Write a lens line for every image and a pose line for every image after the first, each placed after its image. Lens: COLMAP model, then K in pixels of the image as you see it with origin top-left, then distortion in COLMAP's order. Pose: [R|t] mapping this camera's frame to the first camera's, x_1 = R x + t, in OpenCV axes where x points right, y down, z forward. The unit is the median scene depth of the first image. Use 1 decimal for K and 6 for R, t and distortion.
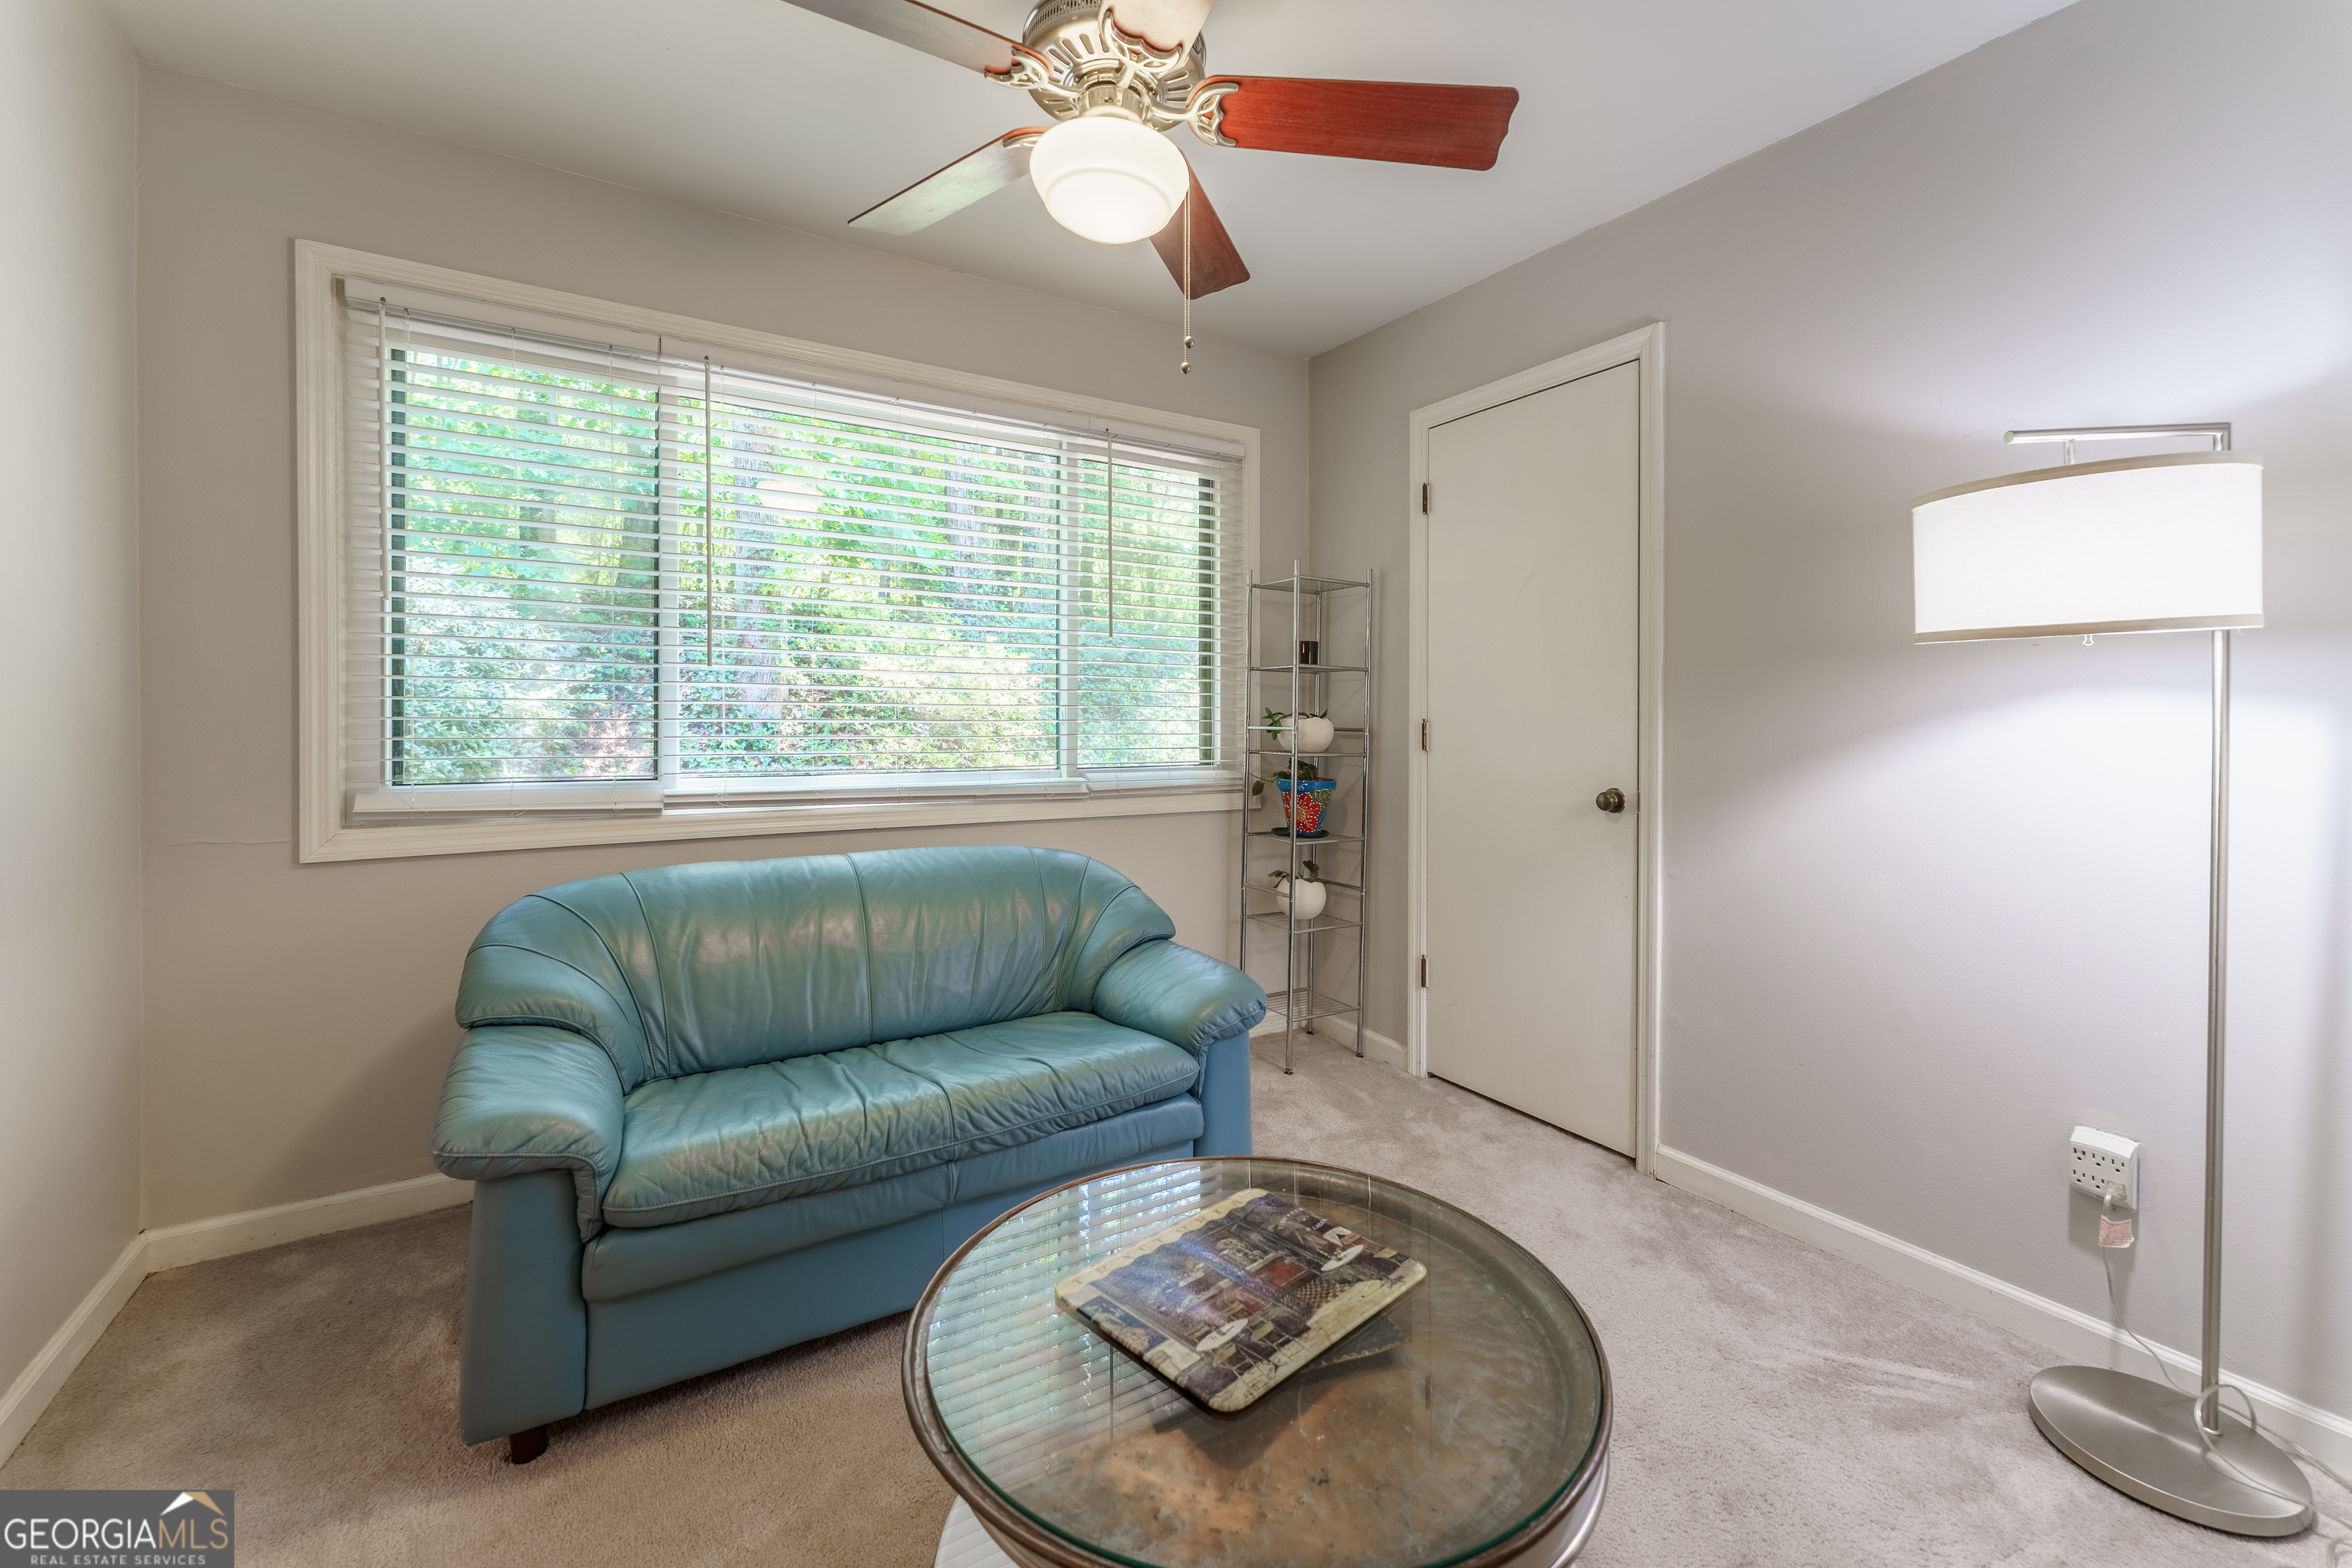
lens RADIAL K [[971.8, 0, 1182.3], [0, 971.8, 706.7], [0, 0, 1]] dist [-0.000331, -0.000220]
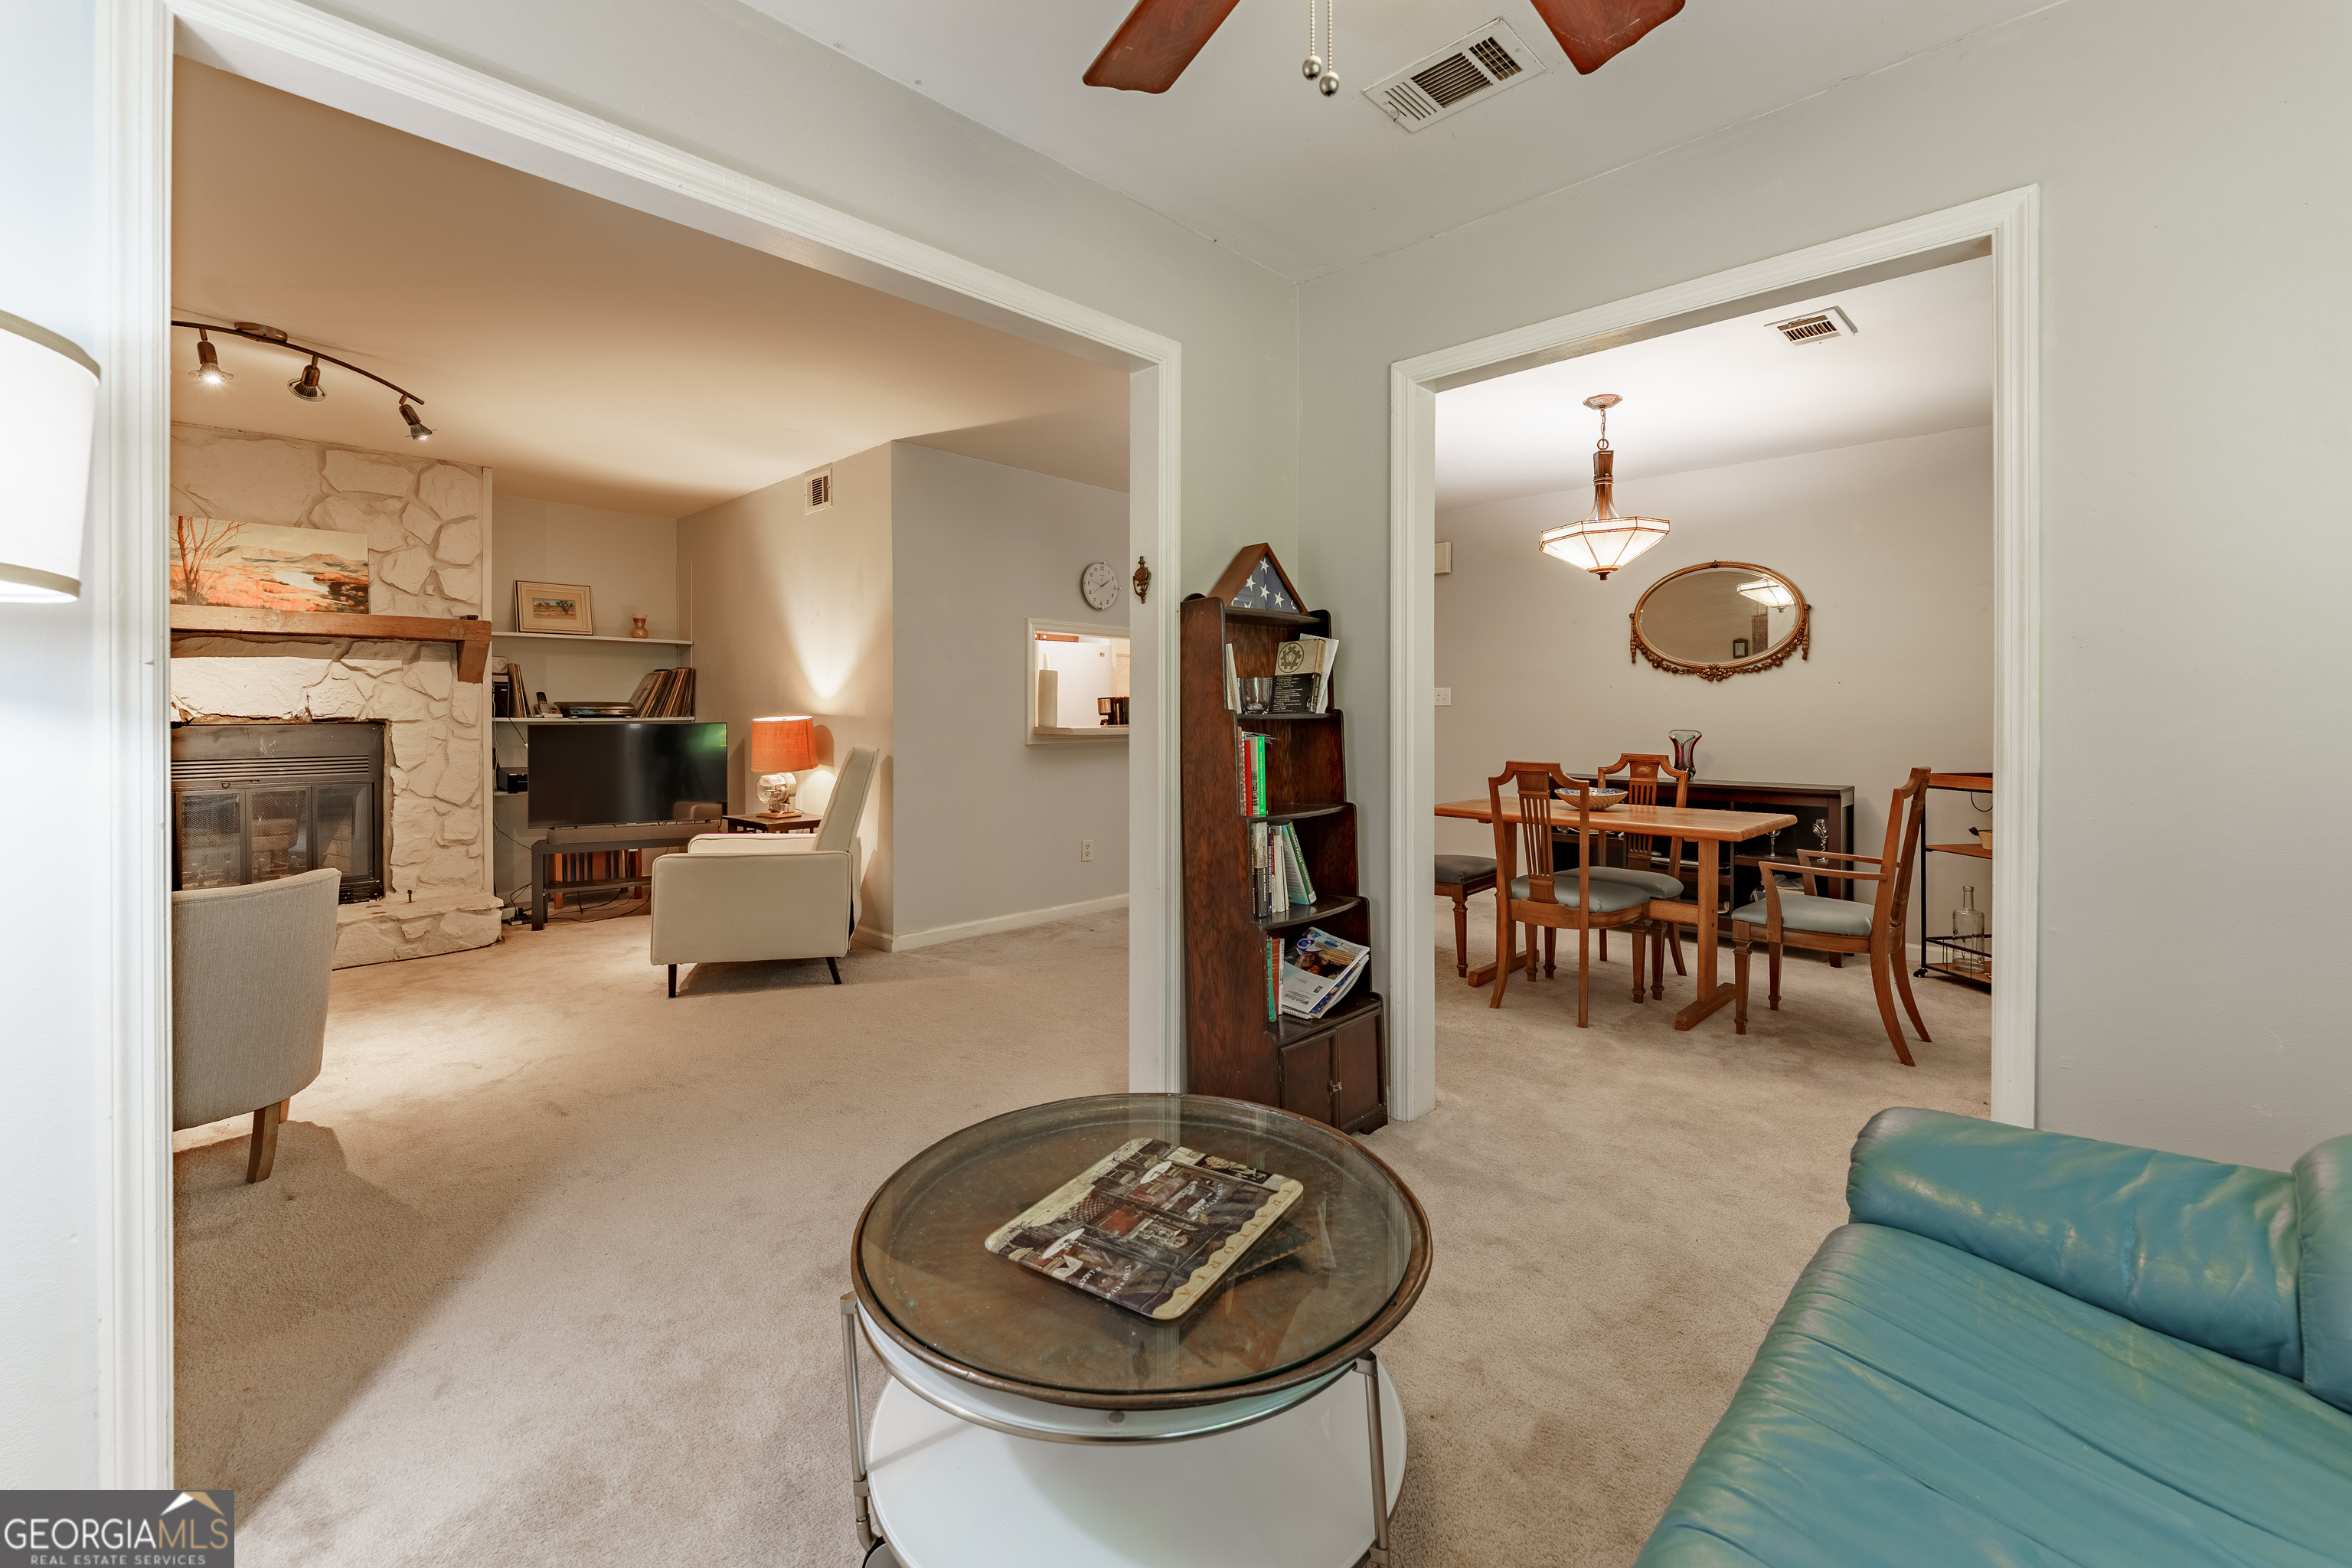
lens RADIAL K [[979.9, 0, 1180.0], [0, 979.9, 712.4], [0, 0, 1]] dist [0.000344, -0.000023]
pose [[-0.969939, -0.001680, -0.243341, 0.178274], [-0.001442, 0.999998, -0.001157, 0.004099], [0.243343, -0.000771, -0.969940, 1.214104]]
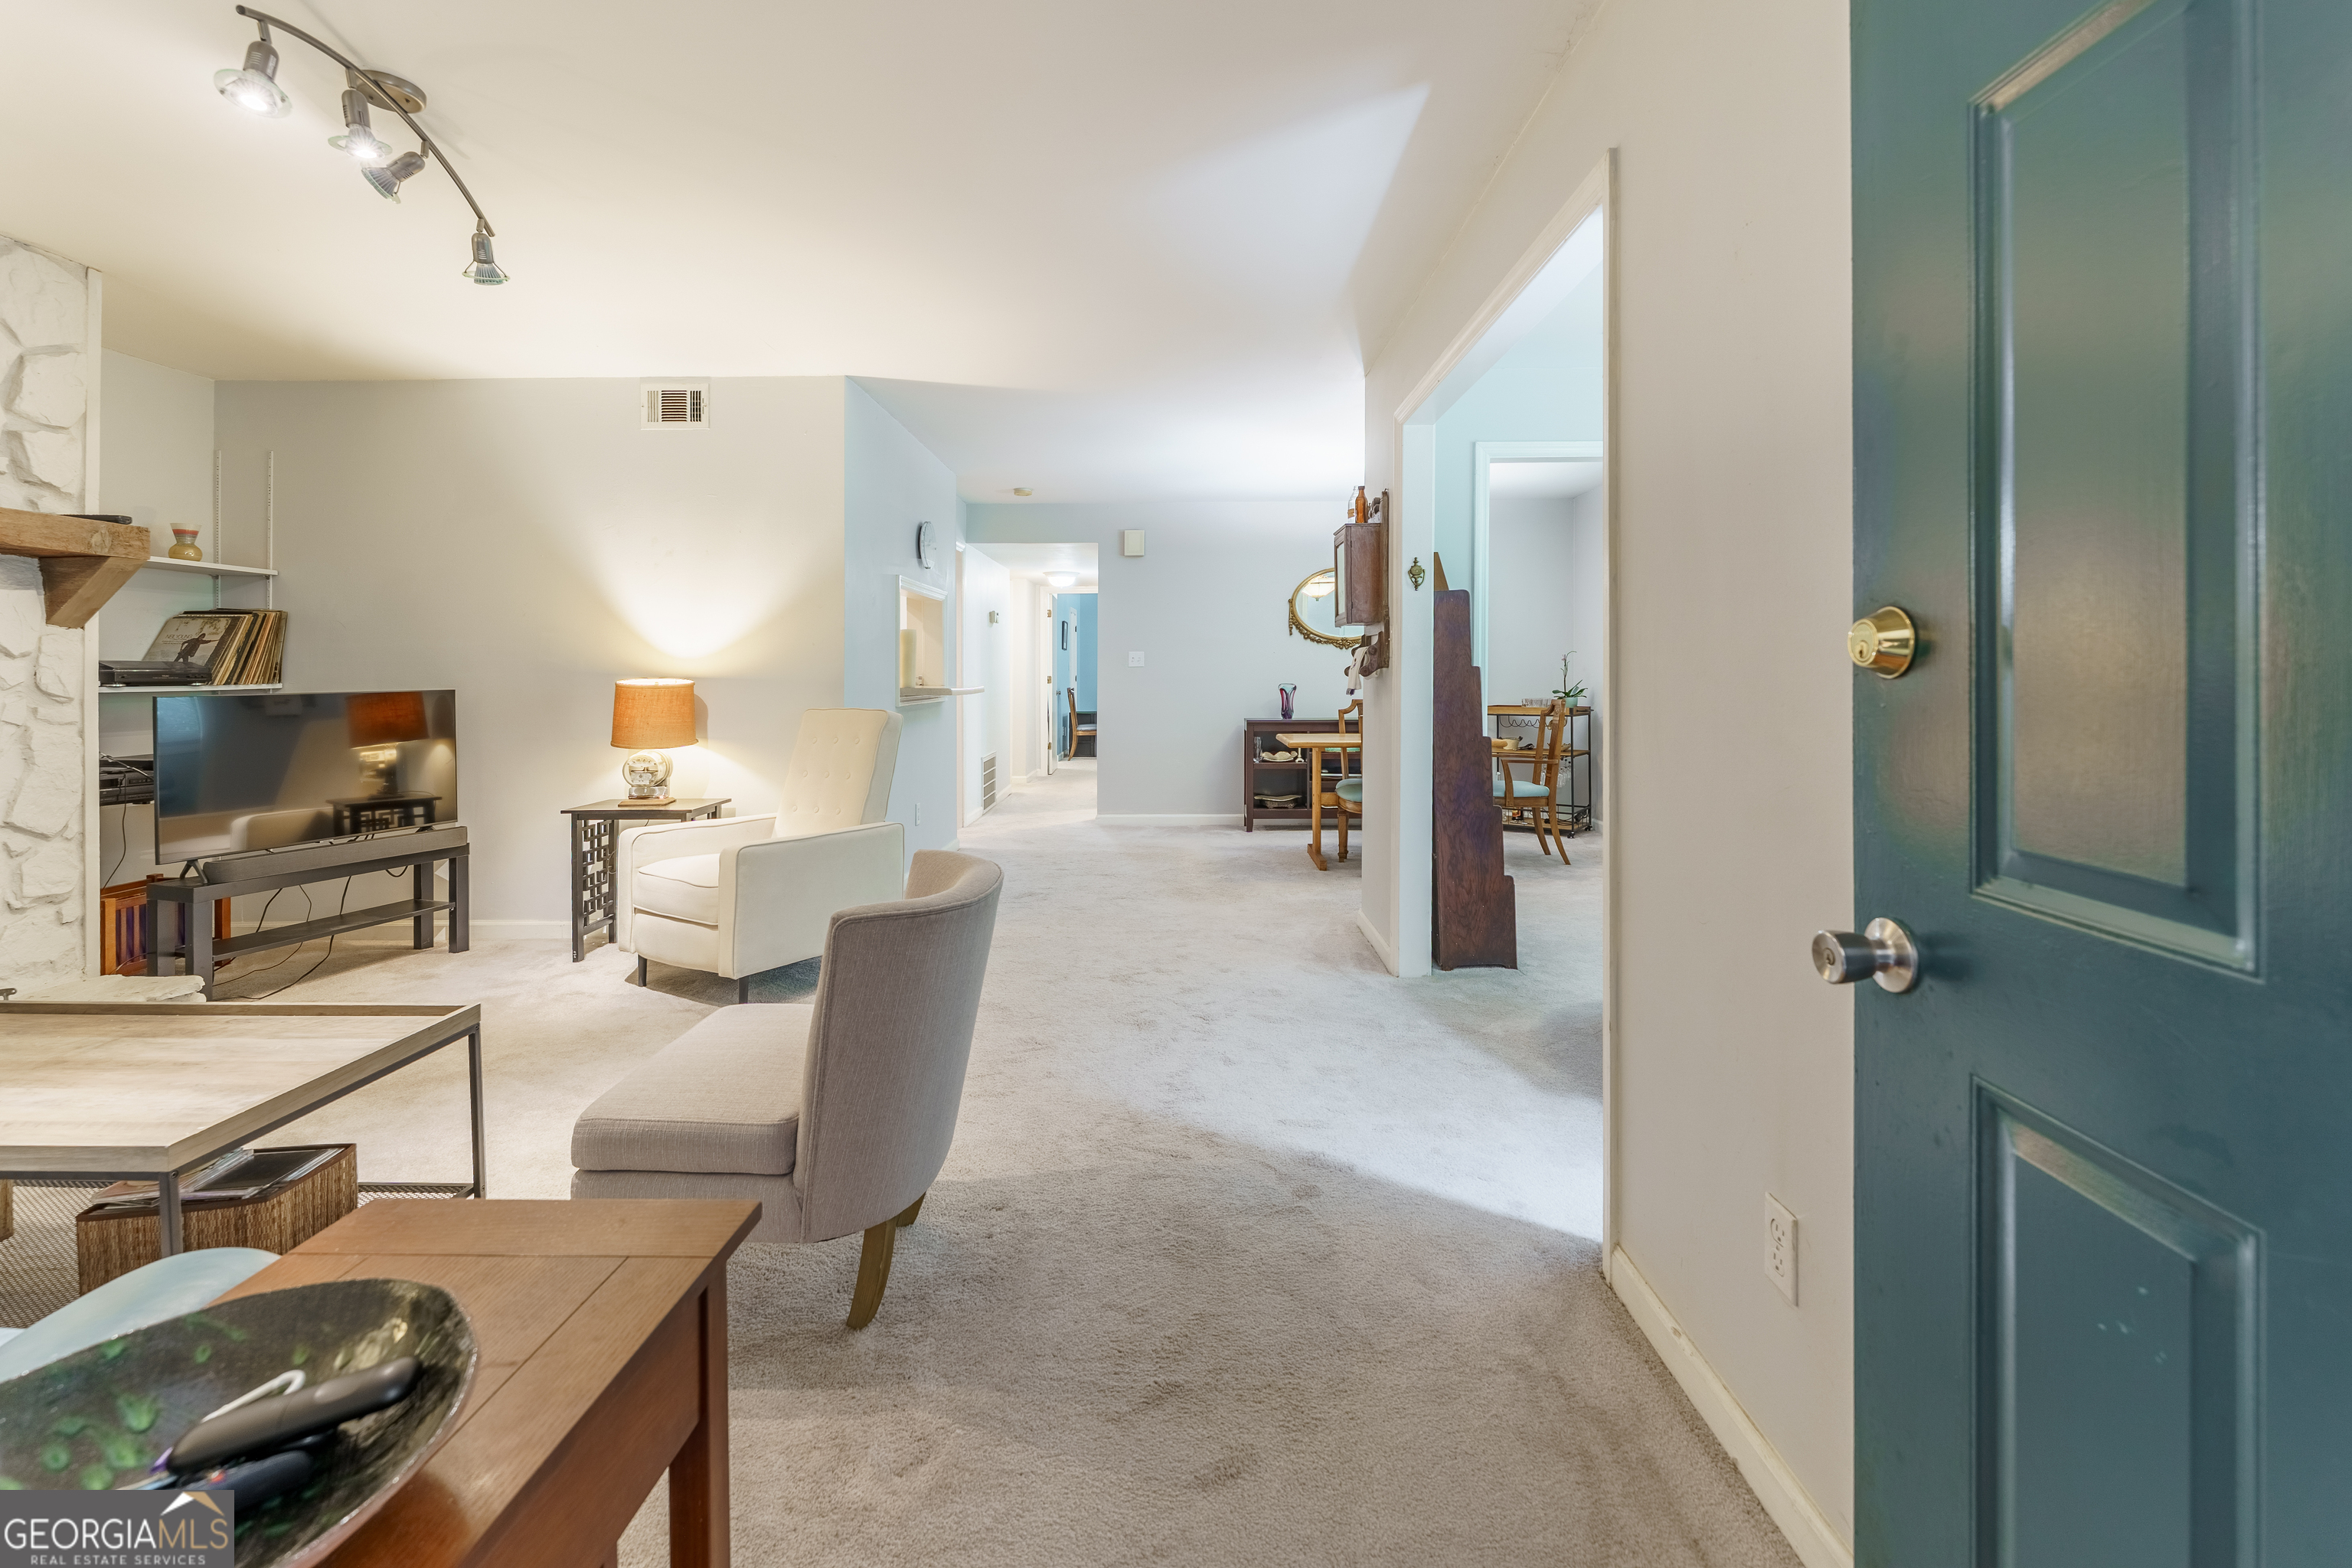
lens RADIAL K [[992.1, 0, 1175.2], [0, 992.1, 669.7], [0, 0, 1]] dist [-0.009469, 0.000049]
pose [[-0.531026, -0.000401, -0.847355, 1.602424], [0.007000, 0.999964, -0.004860, 0.010533], [0.847326, -0.008512, -0.531004, 0.588356]]
